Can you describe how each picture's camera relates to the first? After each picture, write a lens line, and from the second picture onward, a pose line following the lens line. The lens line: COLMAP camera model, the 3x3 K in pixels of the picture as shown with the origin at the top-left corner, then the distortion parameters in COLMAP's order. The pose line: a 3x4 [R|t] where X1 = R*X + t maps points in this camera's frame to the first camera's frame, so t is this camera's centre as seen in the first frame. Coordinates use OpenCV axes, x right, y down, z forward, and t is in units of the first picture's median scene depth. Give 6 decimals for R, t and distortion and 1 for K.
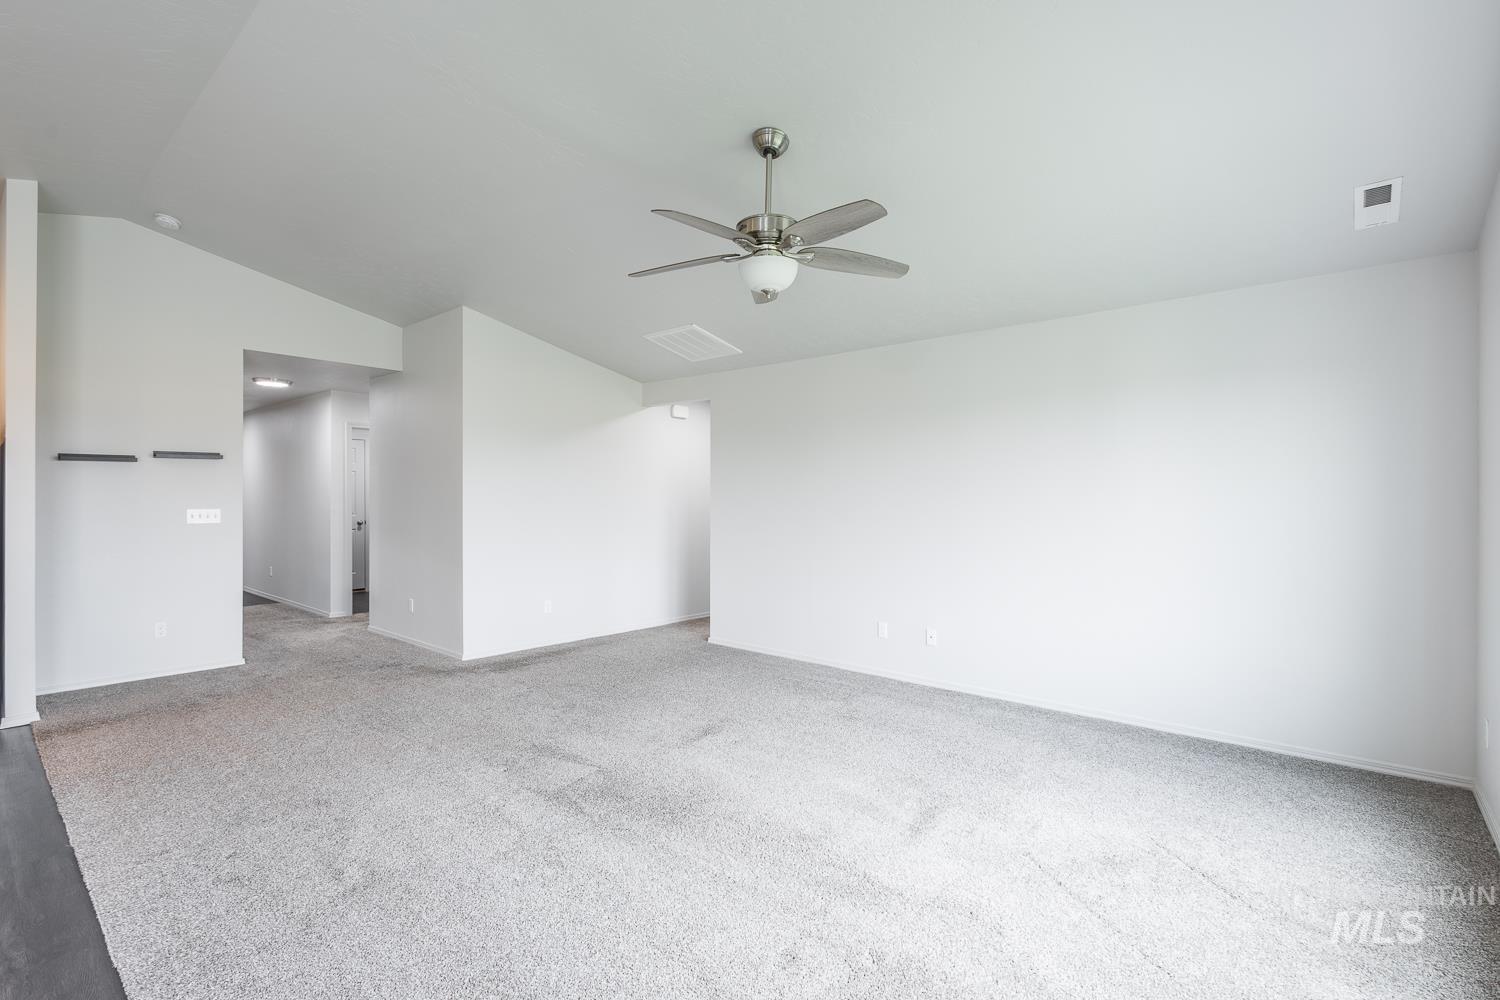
lens RADIAL K [[694.9, 0, 754.4], [0, 694.9, 498.0], [0, 0, 1]] dist [0.006050, 0.000439]
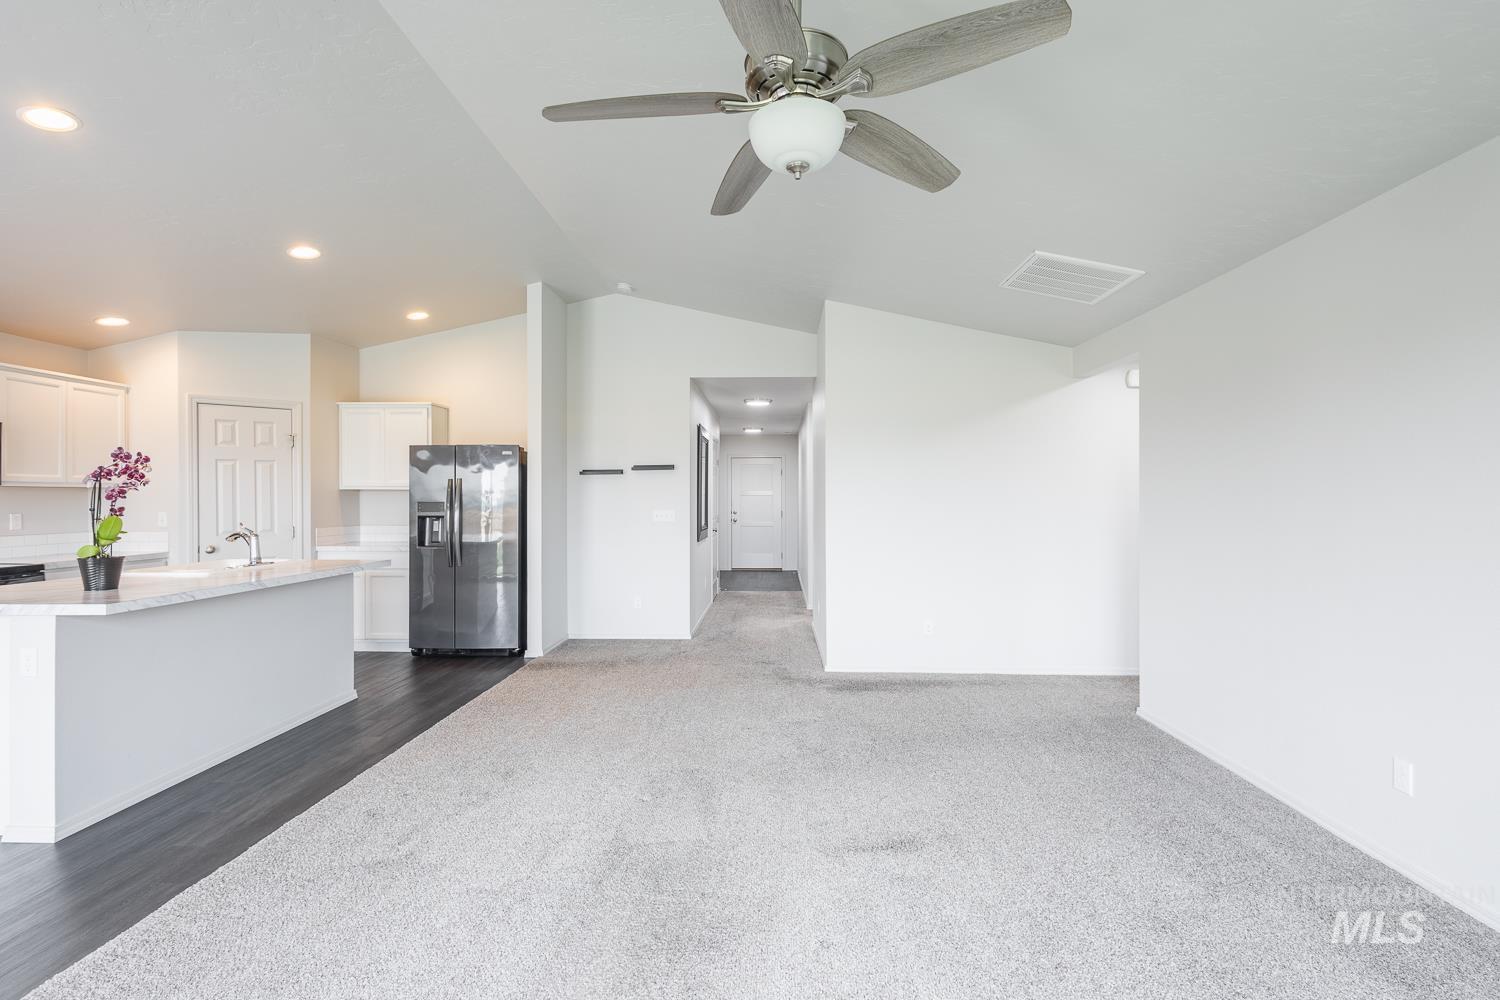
lens RADIAL K [[694.9, 0, 749.2], [0, 694.9, 503.2], [0, 0, 1]] dist [0.006050, 0.000439]
pose [[0.618659, 0.001812, -0.785657, 0.312508], [0.001753, 0.999992, 0.003687, -0.000937], [0.785657, -0.003659, 0.618651, 0.385606]]
